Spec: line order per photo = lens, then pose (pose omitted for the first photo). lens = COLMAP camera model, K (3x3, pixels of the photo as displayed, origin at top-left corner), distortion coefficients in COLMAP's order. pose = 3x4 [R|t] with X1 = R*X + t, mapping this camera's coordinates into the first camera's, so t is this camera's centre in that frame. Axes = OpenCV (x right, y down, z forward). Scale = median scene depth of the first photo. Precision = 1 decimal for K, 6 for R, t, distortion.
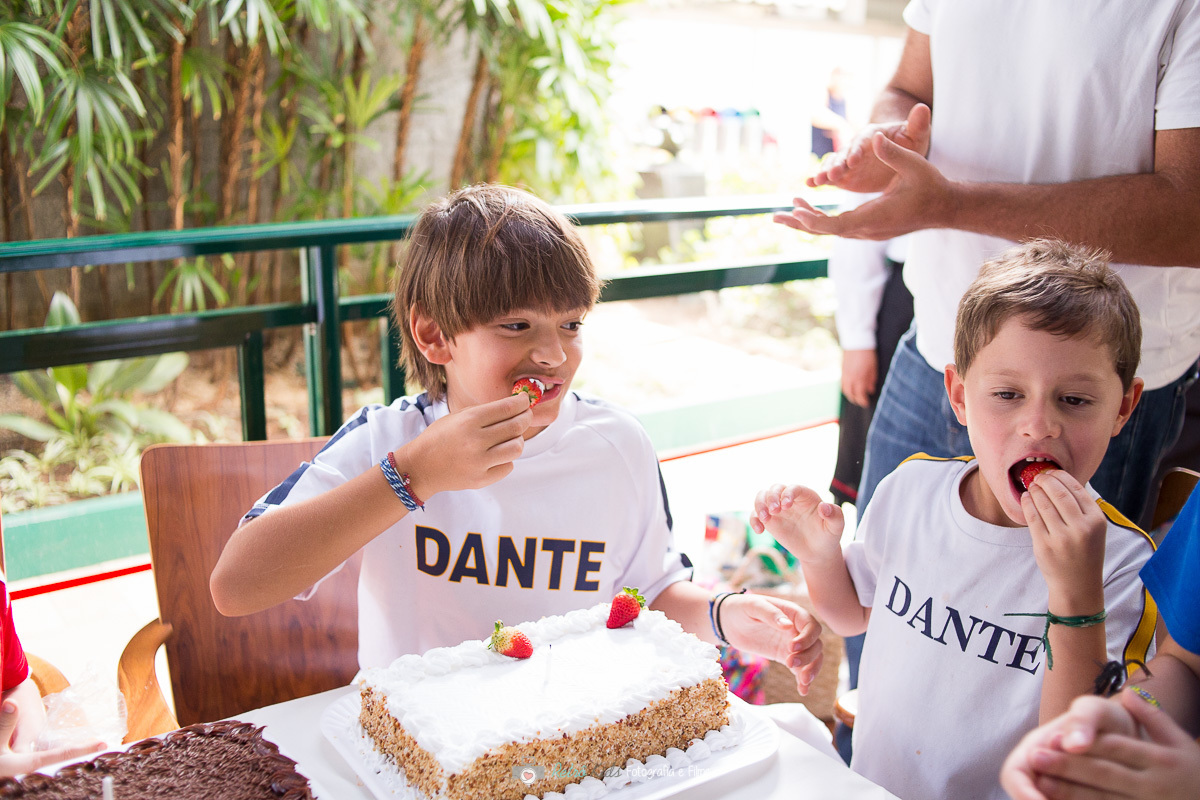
lens RADIAL K [[1283.7, 0, 600.0], [0, 1283.7, 400.0], [0, 0, 1]] dist [-0.011732, 0.244133]
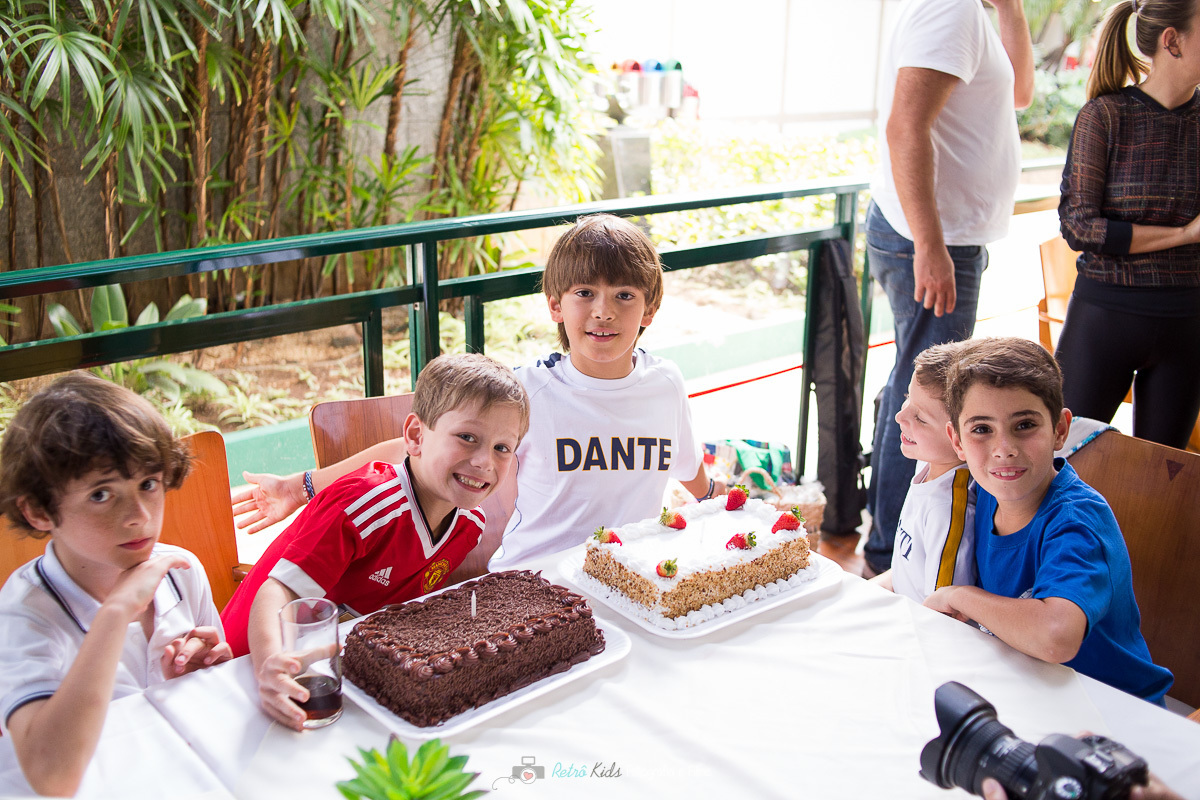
lens RADIAL K [[1211.9, 0, 600.0], [0, 1211.9, 400.0], [0, 0, 1]] dist [0.114611, -0.009678]
pose [[0.998146, -0.027796, 0.054152, -0.049145], [0.025219, 0.998543, 0.047702, -0.007152], [-0.055399, -0.046248, 0.997393, -0.103149]]
